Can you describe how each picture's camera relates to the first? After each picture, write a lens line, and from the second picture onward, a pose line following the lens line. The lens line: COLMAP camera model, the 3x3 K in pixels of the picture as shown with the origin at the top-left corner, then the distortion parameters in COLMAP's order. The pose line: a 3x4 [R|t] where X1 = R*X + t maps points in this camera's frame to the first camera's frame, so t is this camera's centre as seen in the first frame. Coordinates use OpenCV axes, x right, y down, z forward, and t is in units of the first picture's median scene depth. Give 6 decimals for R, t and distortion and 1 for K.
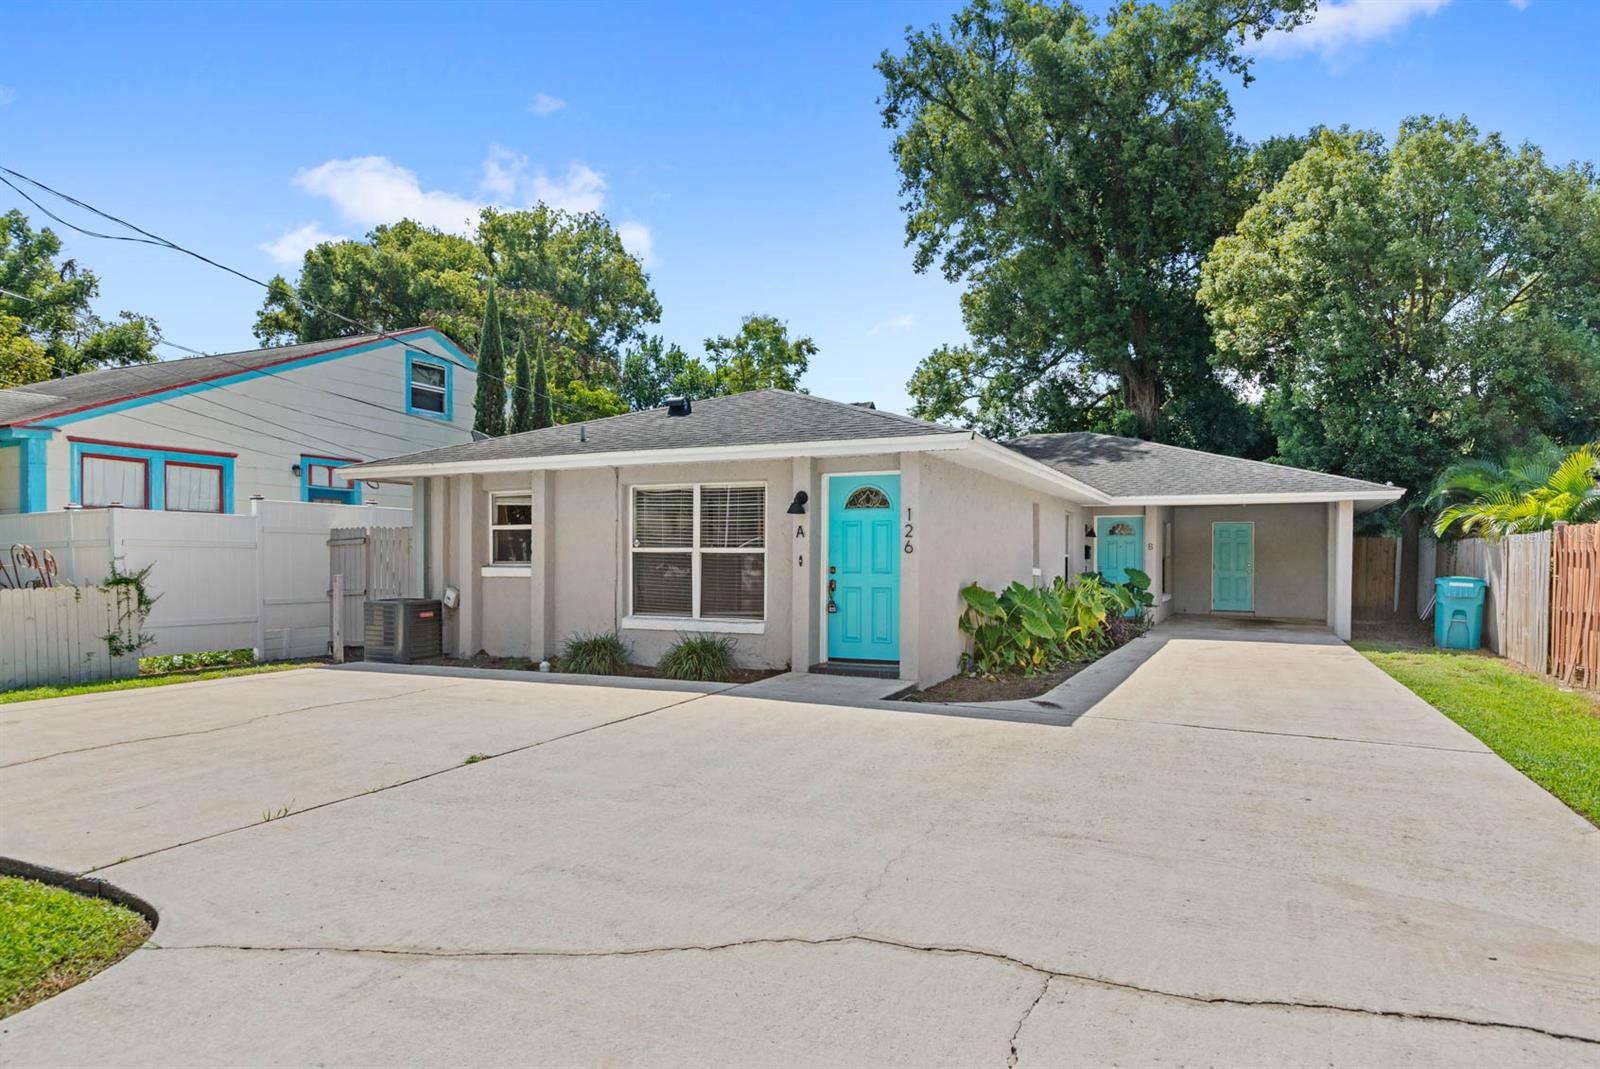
lens RADIAL K [[979.4, 0, 802.5], [0, 979.4, 561.2], [0, 0, 1]] dist [-0.005063, 0.001160]
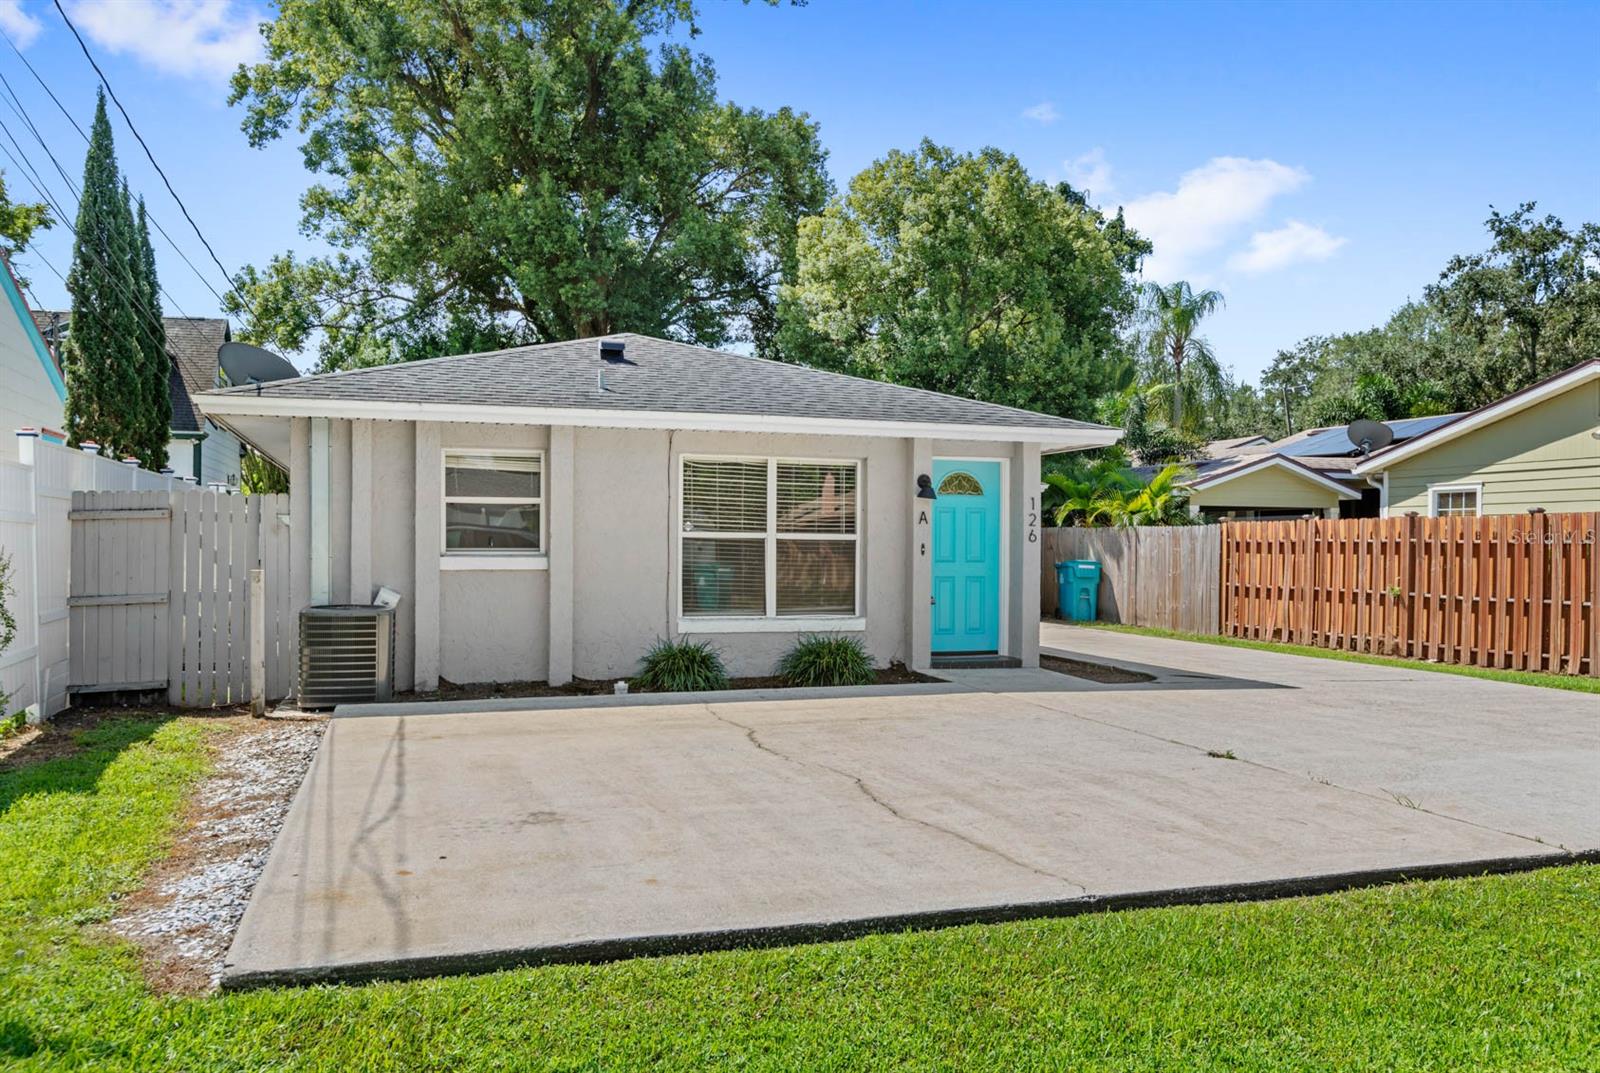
lens RADIAL K [[1225.7, 0, 800.0], [0, 1225.7, 536.5], [0, 0, 1]] dist [0.004078, -0.004348]
pose [[0.726932, 0.006481, 0.686679, -0.546243], [-0.004304, 0.999979, -0.004882, -0.003823], [-0.686696, 0.000593, 0.726945, 0.144101]]
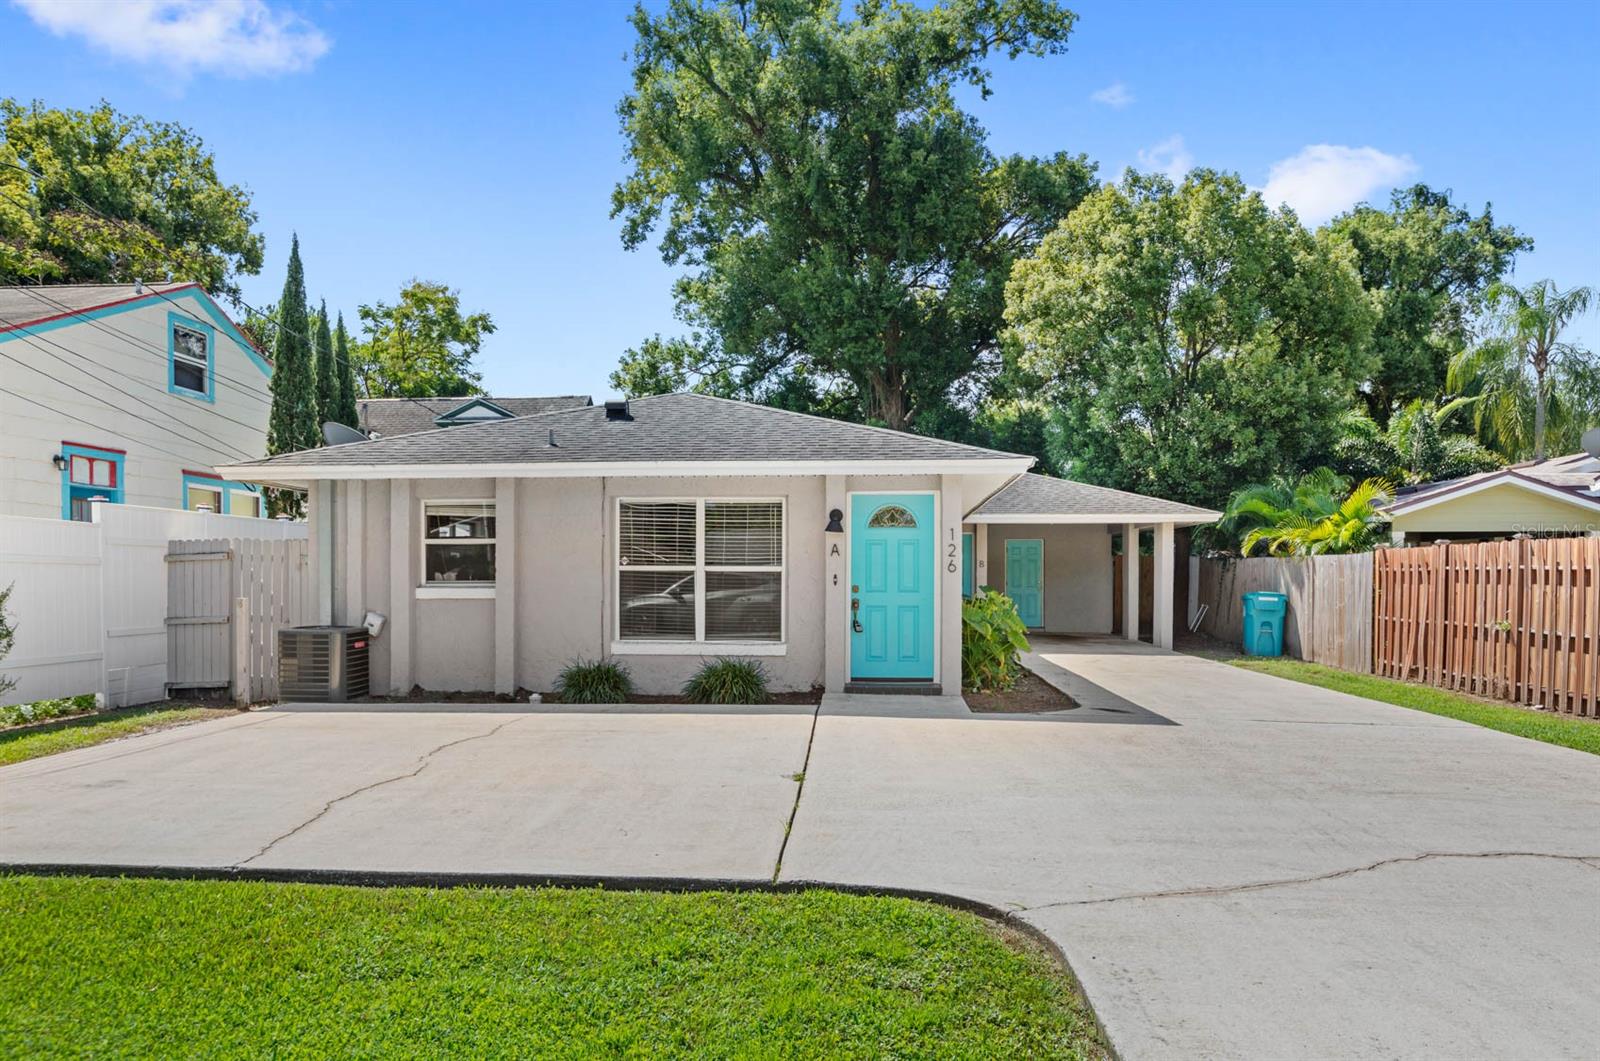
lens RADIAL K [[1151.4, 0, 793.7], [0, 1151.4, 569.4], [0, 0, 1]] dist [0.002746, 0.004105]
pose [[0.935342, 0.000427, 0.353743, -0.277345], [0.002331, 0.999970, -0.007370, -0.001410], [-0.353736, 0.007718, 0.935313, -0.041504]]
